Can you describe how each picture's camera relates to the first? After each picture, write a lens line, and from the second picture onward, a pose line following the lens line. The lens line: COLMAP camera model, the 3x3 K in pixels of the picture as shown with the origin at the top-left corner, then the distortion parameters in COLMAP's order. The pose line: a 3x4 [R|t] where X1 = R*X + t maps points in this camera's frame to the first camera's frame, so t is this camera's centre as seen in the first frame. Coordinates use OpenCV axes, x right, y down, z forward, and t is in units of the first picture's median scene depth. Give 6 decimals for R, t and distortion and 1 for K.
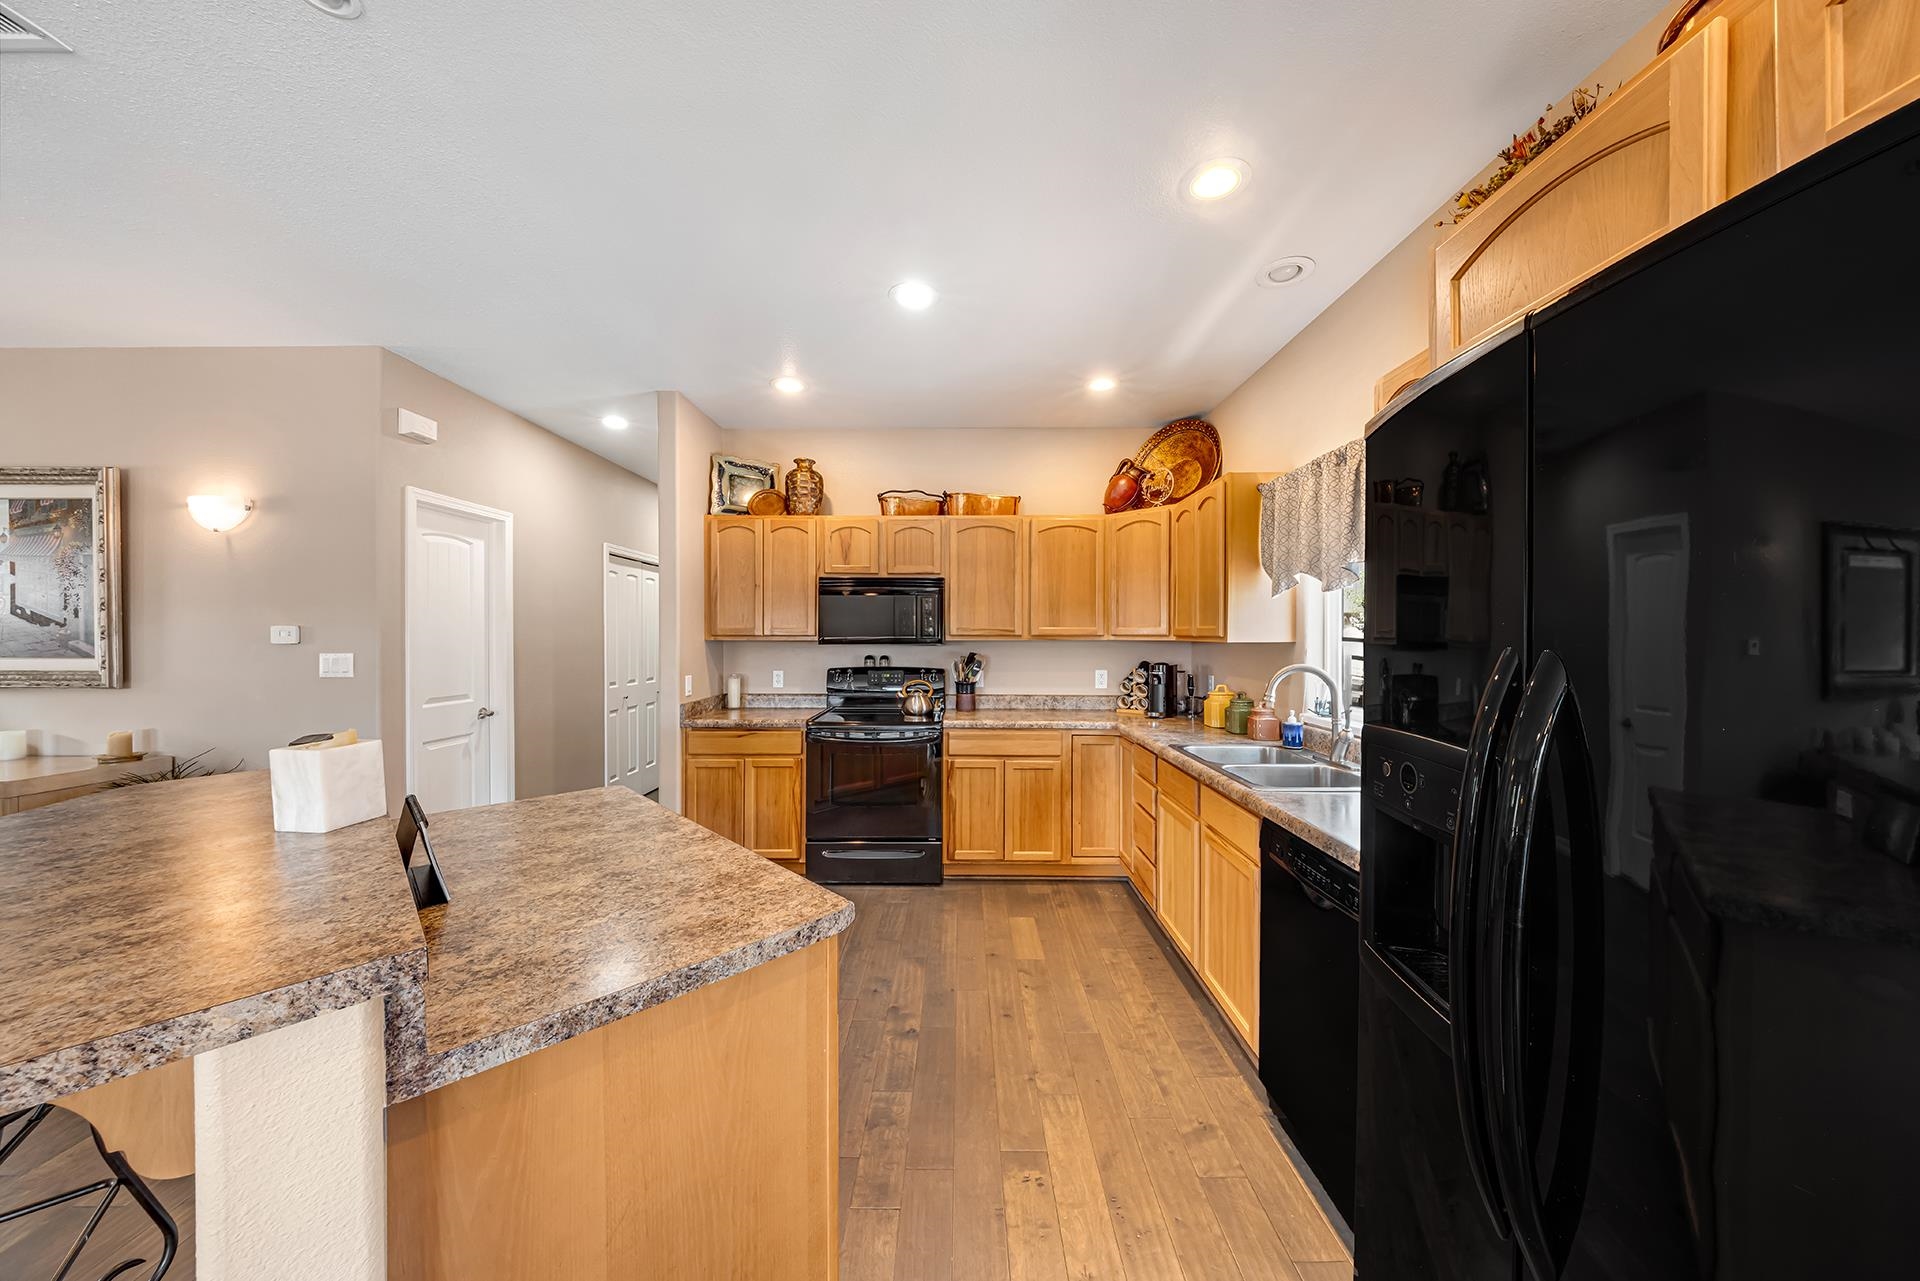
lens RADIAL K [[652.5, 0, 946.1], [0, 652.5, 642.0], [0, 0, 1]] dist [0.001464, -0.000726]
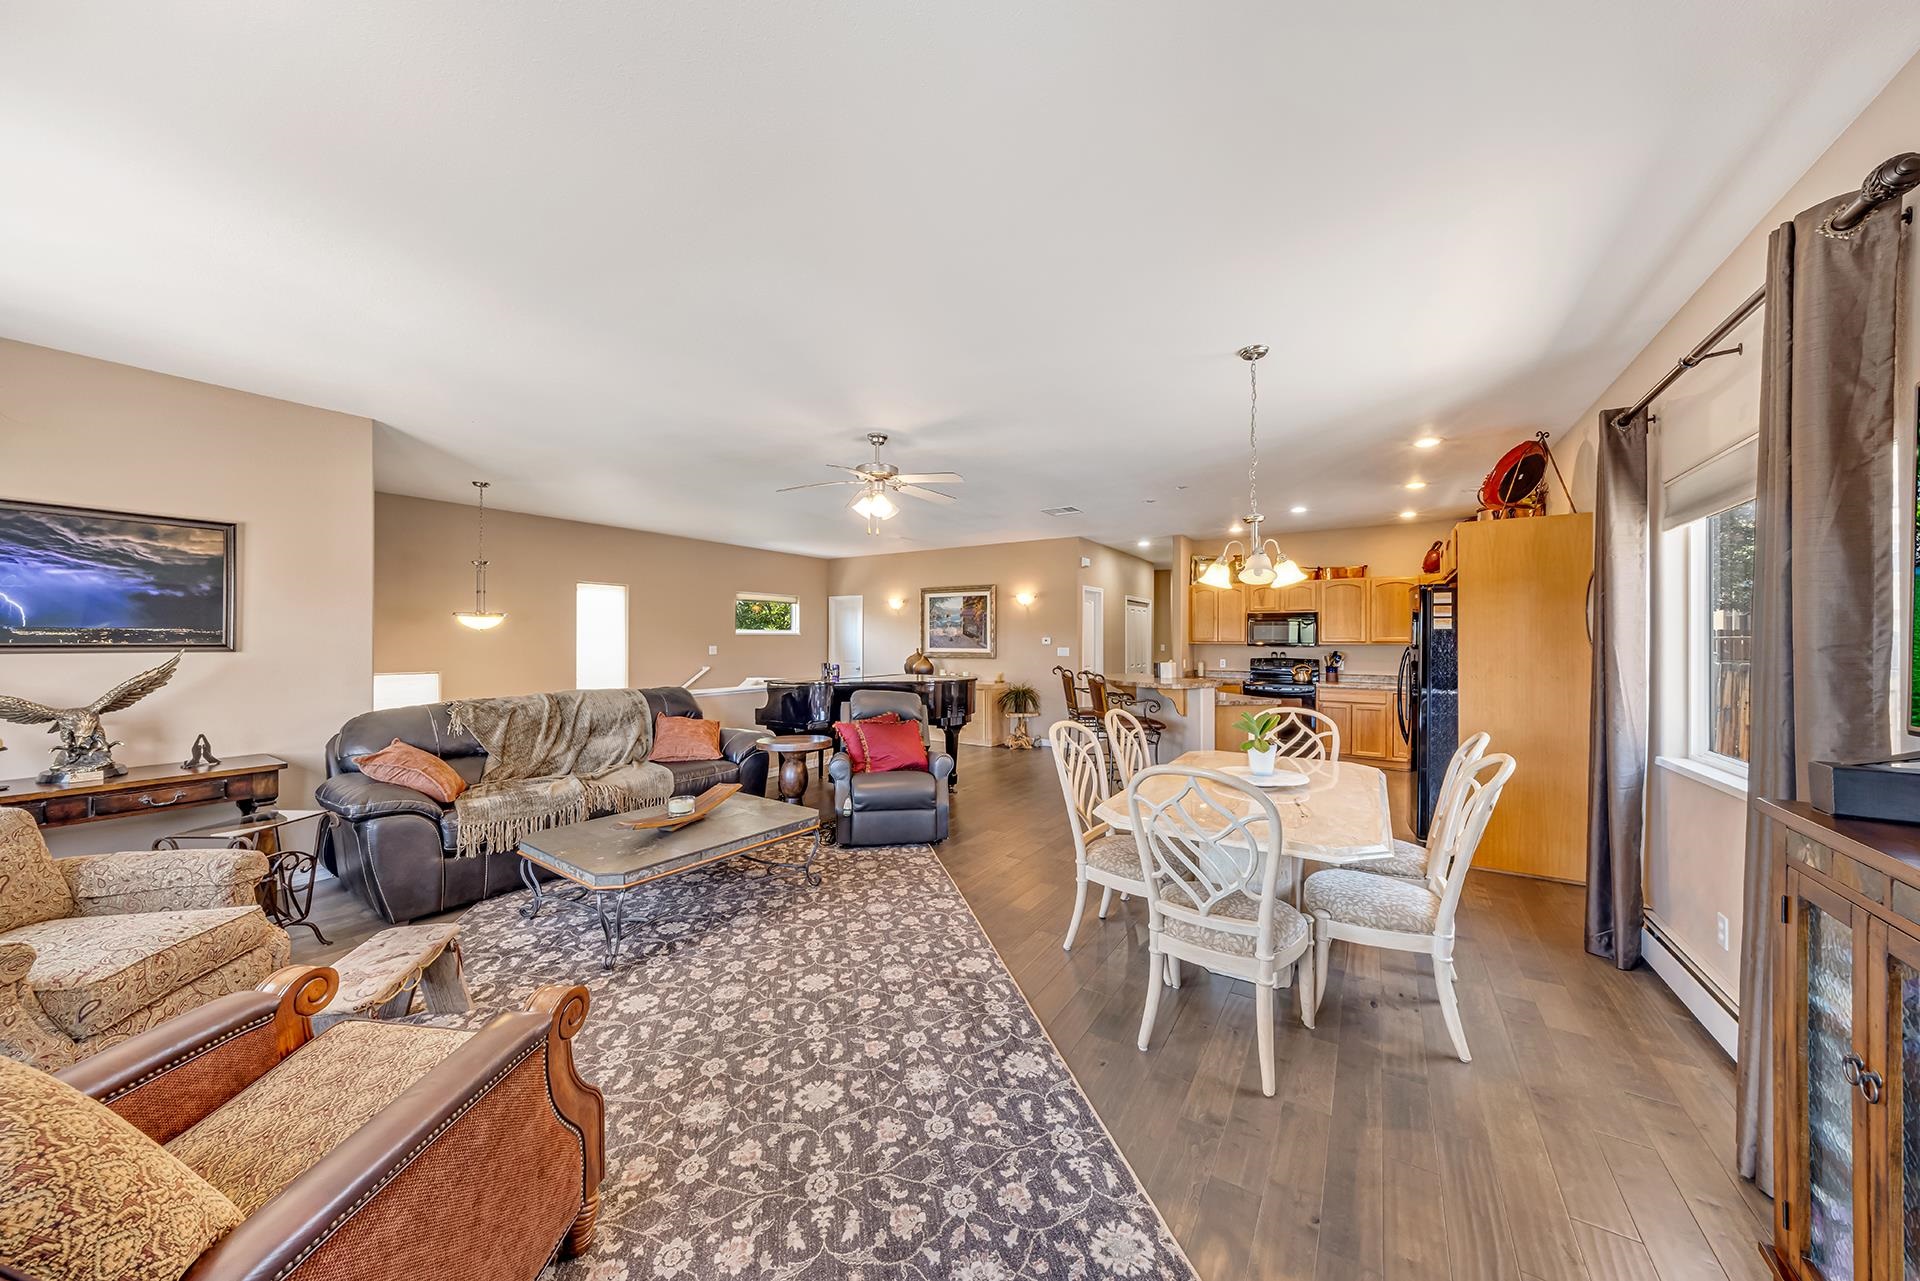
lens RADIAL K [[652.5, 0, 937.7], [0, 652.5, 644.3], [0, 0, 1]] dist [0.001464, -0.000726]
pose [[0.839728, 0.005459, -0.542980, 0.105739], [-0.006499, 0.999979, 0.000002, 0.004932], [0.542969, 0.003527, 0.839745, -1.298906]]
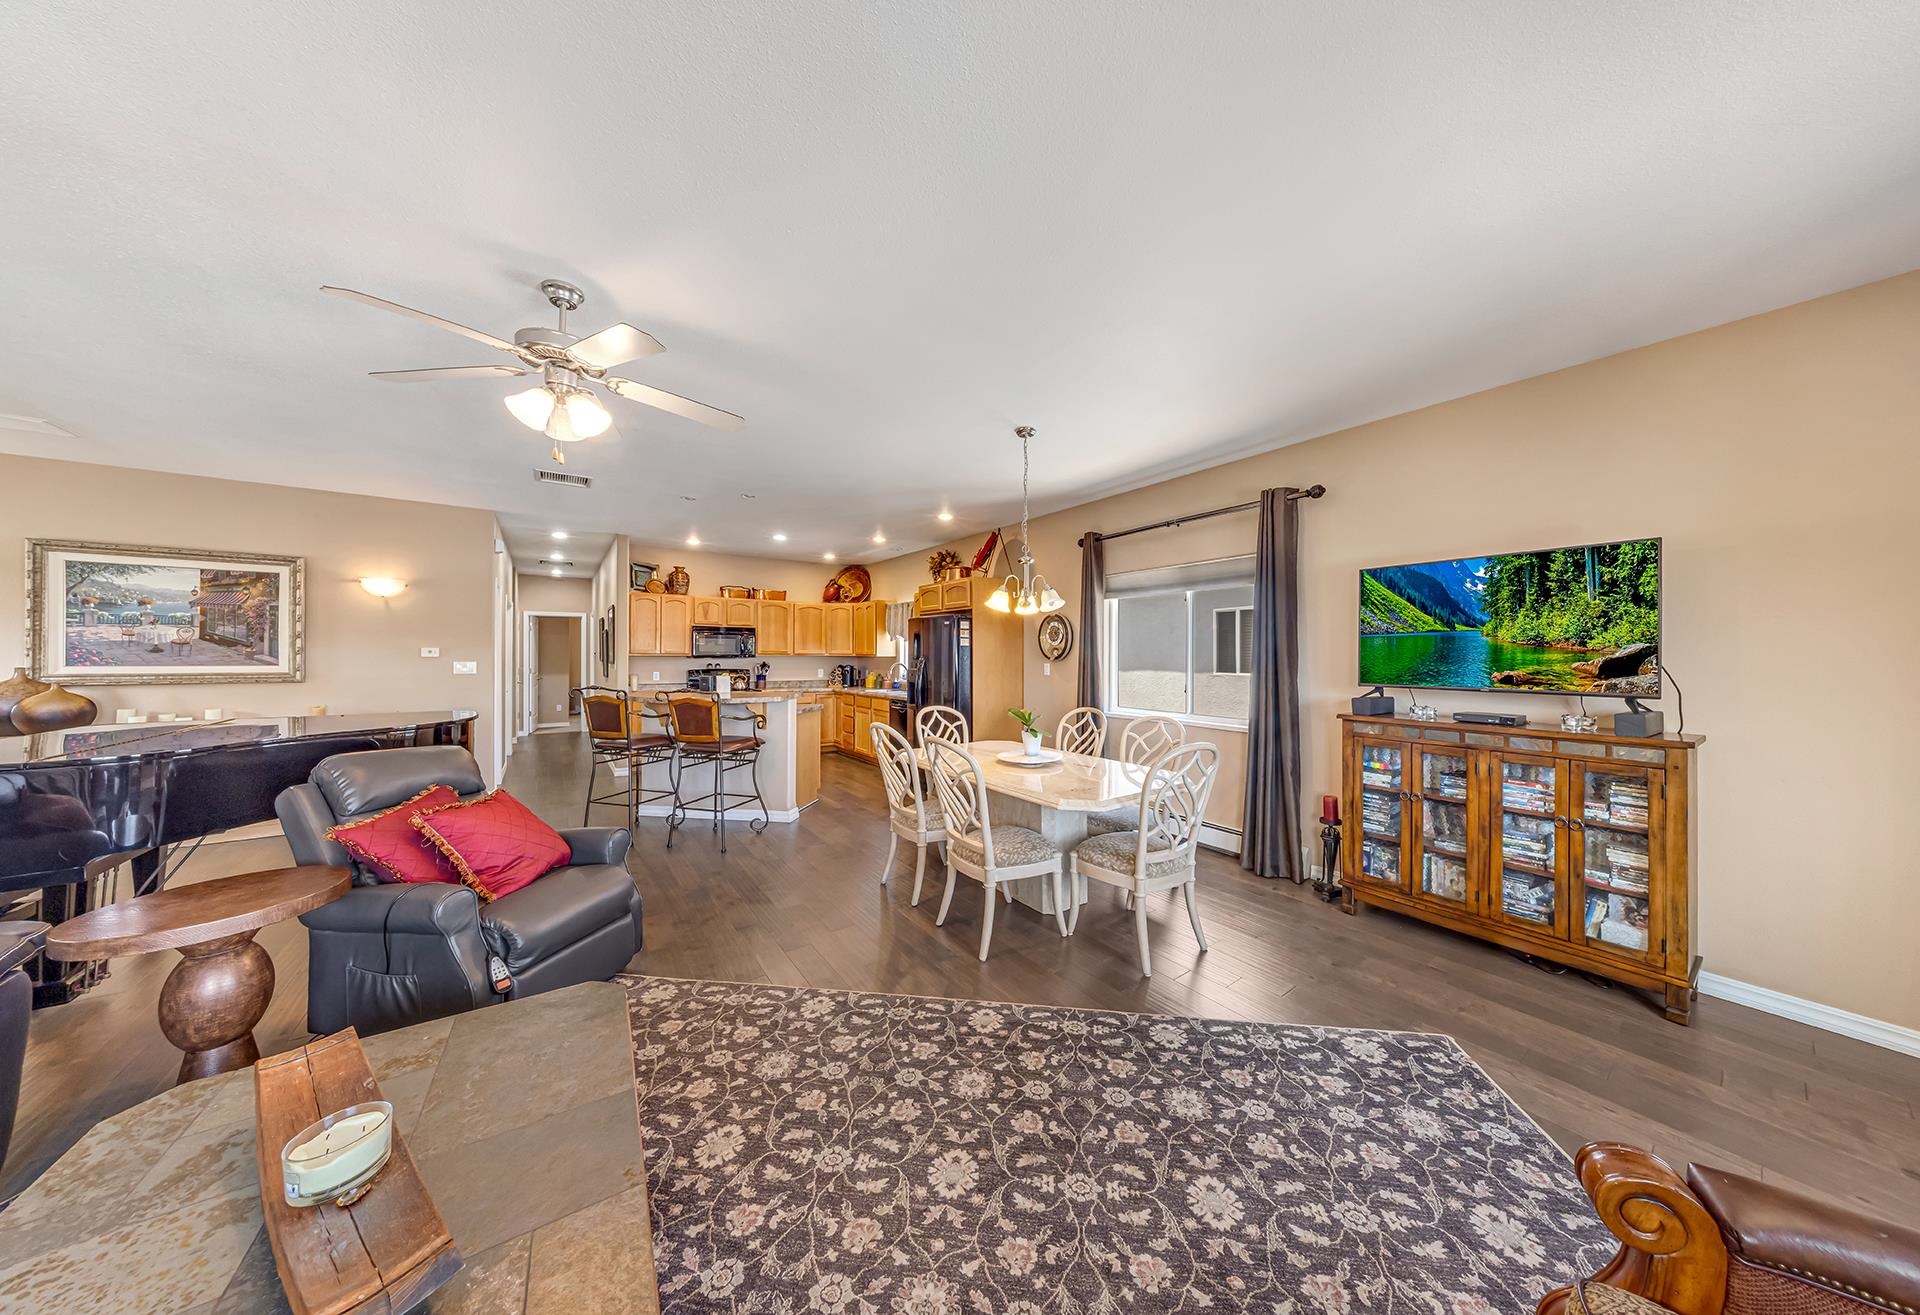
lens RADIAL K [[594.2, 0, 1002.3], [0, 594.2, 656.6], [0, 0, 1]] dist [-0.001259, 0.000147]
pose [[0.783387, 0.000890, 0.621534, -0.614928], [0.000348, 0.999998, -0.001870, 0.003838], [-0.621534, 0.001681, 0.783385, -1.132529]]
